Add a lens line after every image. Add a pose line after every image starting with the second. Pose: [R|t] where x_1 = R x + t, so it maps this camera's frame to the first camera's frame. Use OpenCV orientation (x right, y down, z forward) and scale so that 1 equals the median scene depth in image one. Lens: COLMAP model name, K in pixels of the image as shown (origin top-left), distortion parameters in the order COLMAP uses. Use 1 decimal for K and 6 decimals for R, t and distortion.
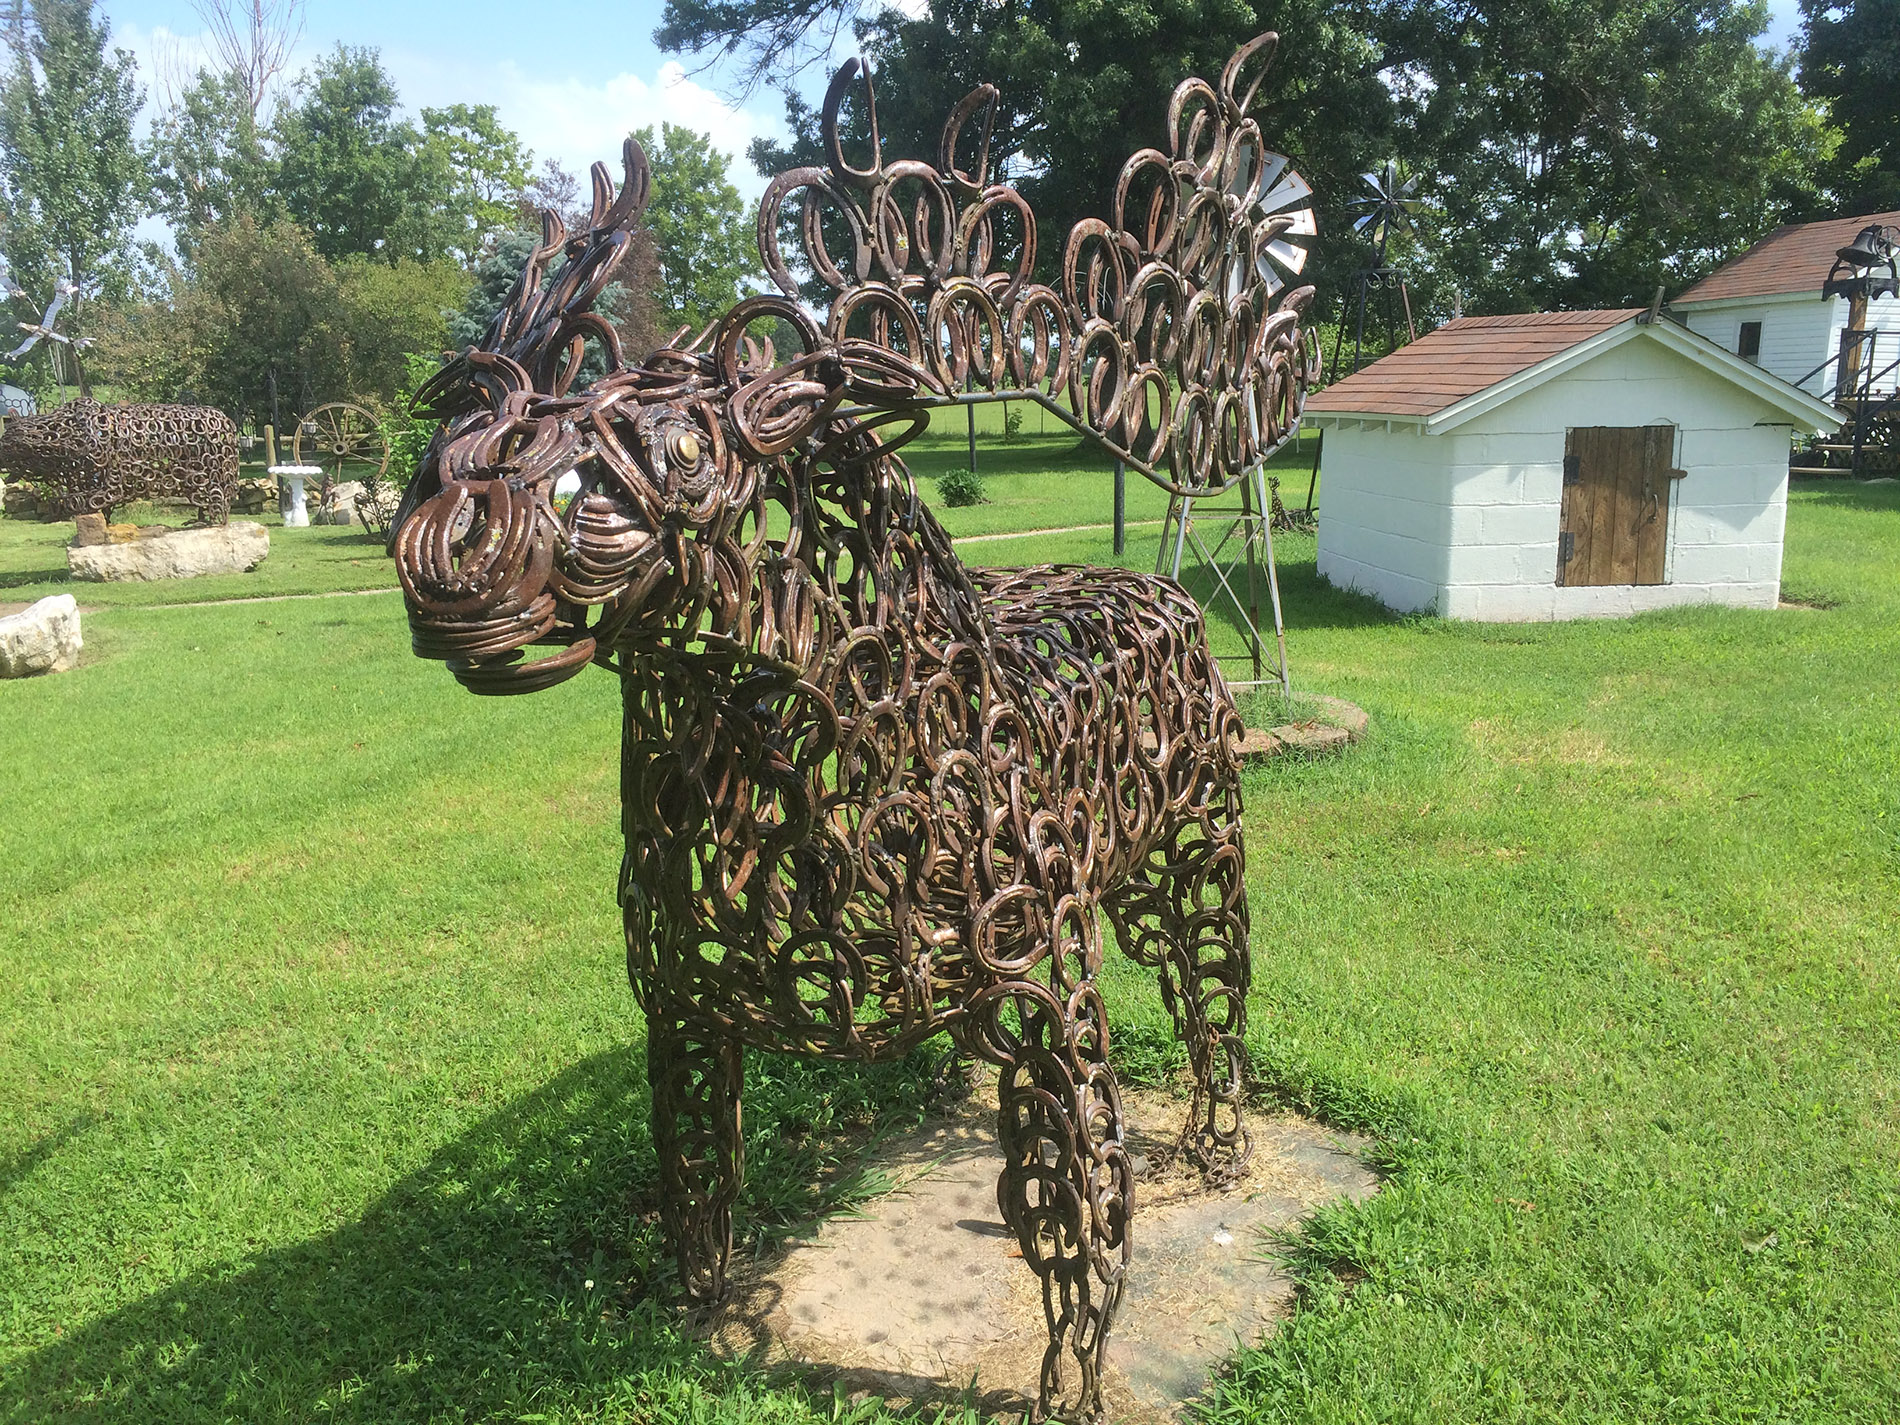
lens RADIAL K [[1634.7, 0, 950.0], [0, 1634.7, 712.5], [0, 0, 1]] dist [0.003767, -0.000571]
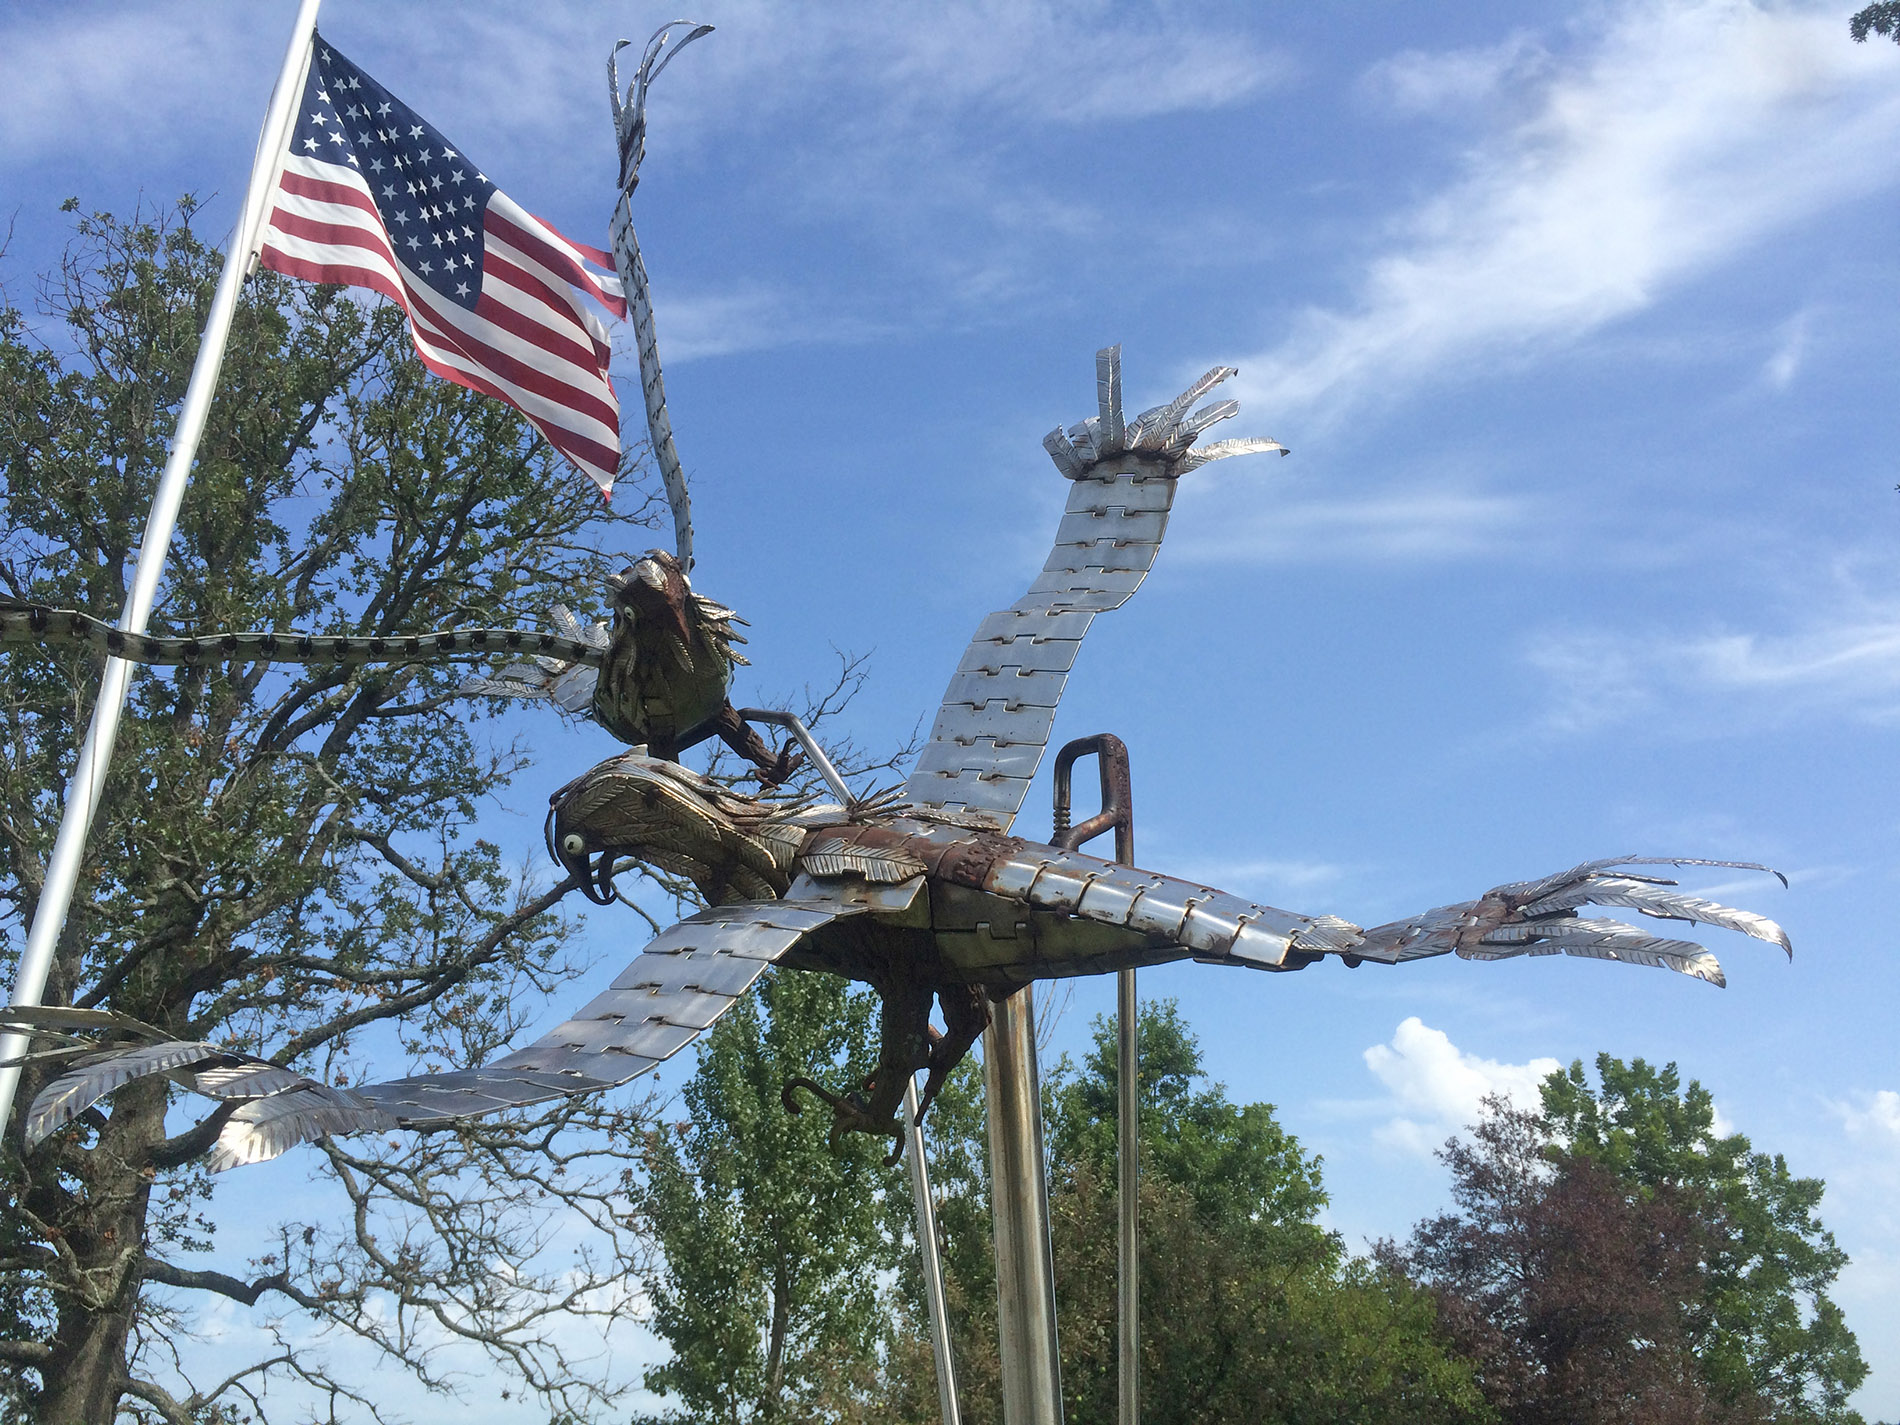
lens RADIAL K [[1634.7, 0, 950.0], [0, 1634.7, 712.5], [0, 0, 1]] dist [0.003767, -0.000571]
pose [[0.933255, -0.174542, -0.313959, -0.191360], [-0.047084, 0.807037, -0.588621, -0.073926], [0.356116, 0.564116, 0.744953, 0.346669]]
